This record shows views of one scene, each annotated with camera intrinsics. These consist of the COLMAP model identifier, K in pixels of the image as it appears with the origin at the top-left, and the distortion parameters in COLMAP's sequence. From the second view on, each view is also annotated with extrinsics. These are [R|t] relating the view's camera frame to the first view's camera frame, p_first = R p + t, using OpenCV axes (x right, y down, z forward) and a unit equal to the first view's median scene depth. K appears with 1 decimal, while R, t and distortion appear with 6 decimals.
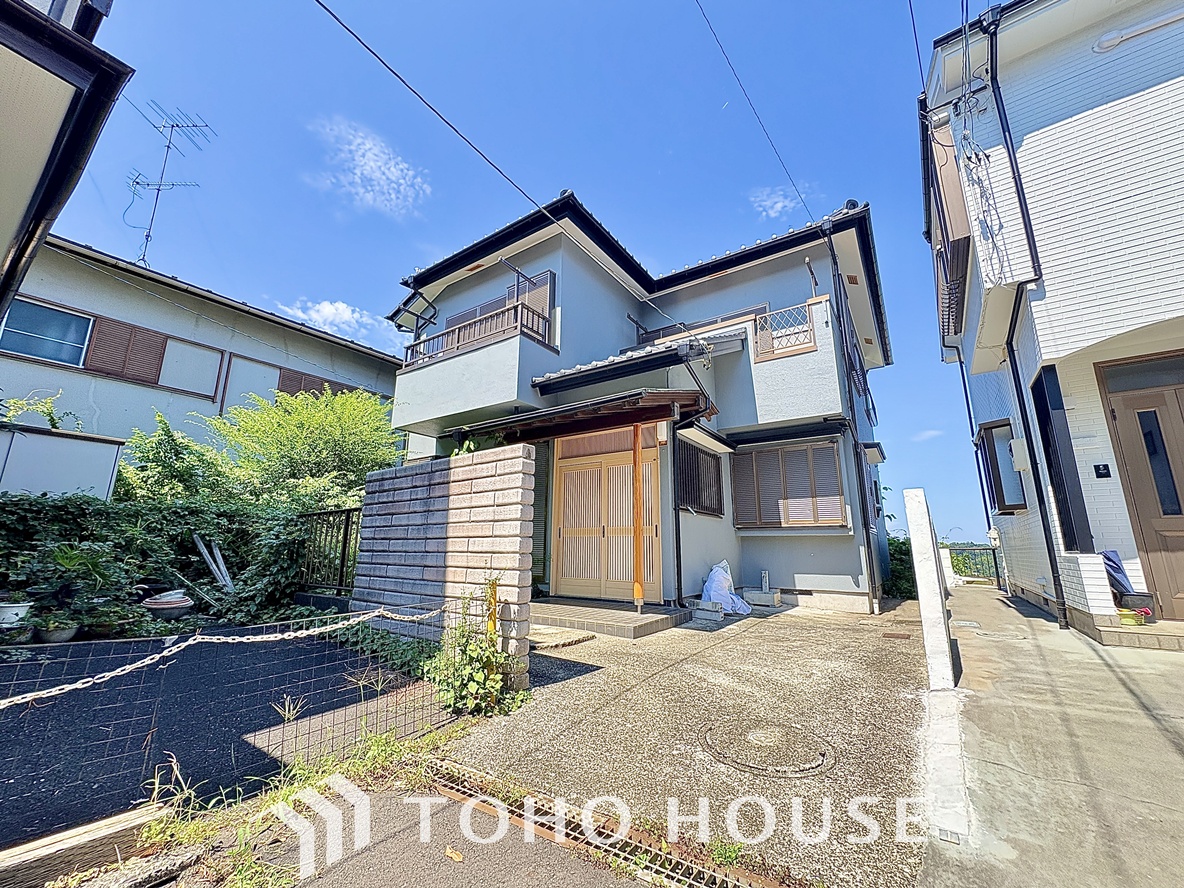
lens RADIAL K [[476.8, 0, 592.6], [0, 476.8, 444.3], [0, 0, 1]] dist [0.001554, -0.000303]
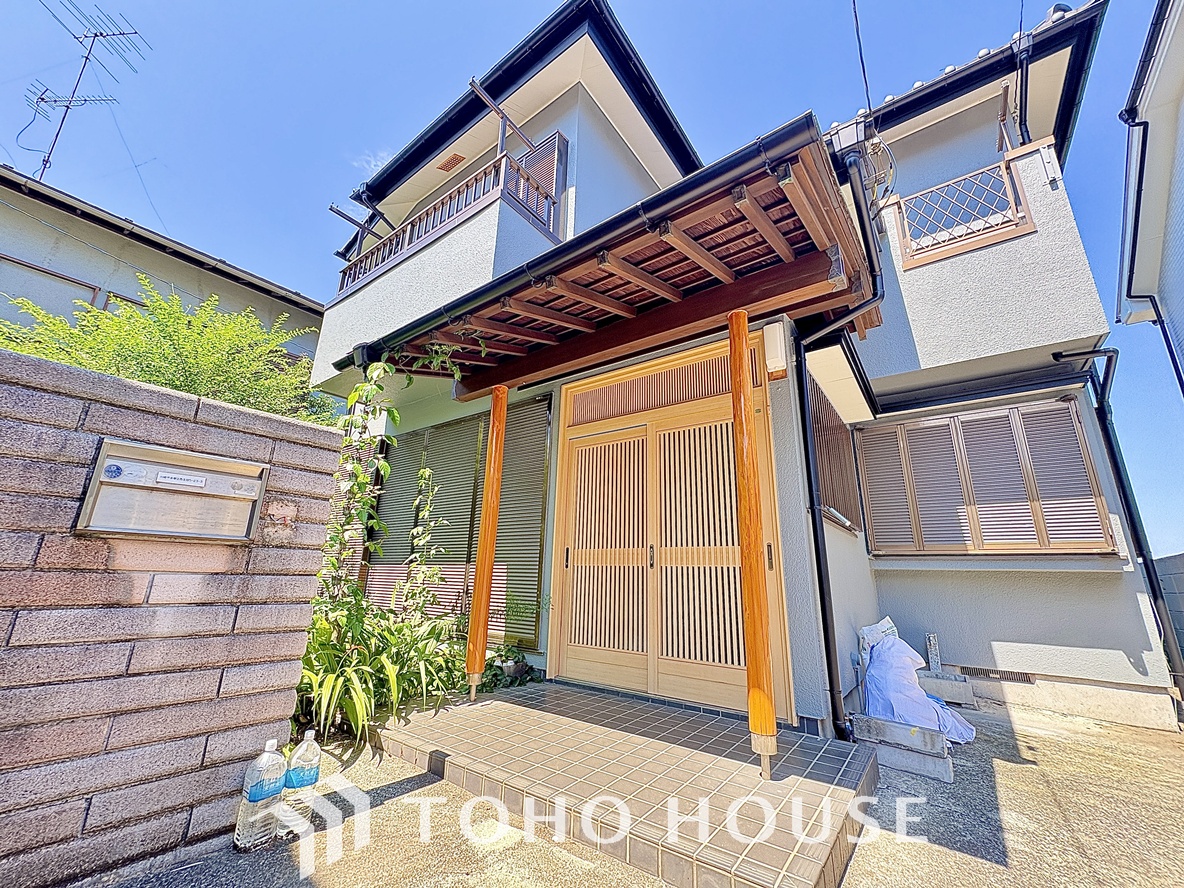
lens RADIAL K [[476.8, 0, 591.1], [0, 476.8, 442.5], [0, 0, 1]] dist [0.001554, -0.000303]
pose [[0.999119, 0.007763, -0.041240, -0.018927], [-0.010204, 0.998186, -0.059330, 0.079531], [0.040704, 0.059699, 0.997386, 0.414455]]
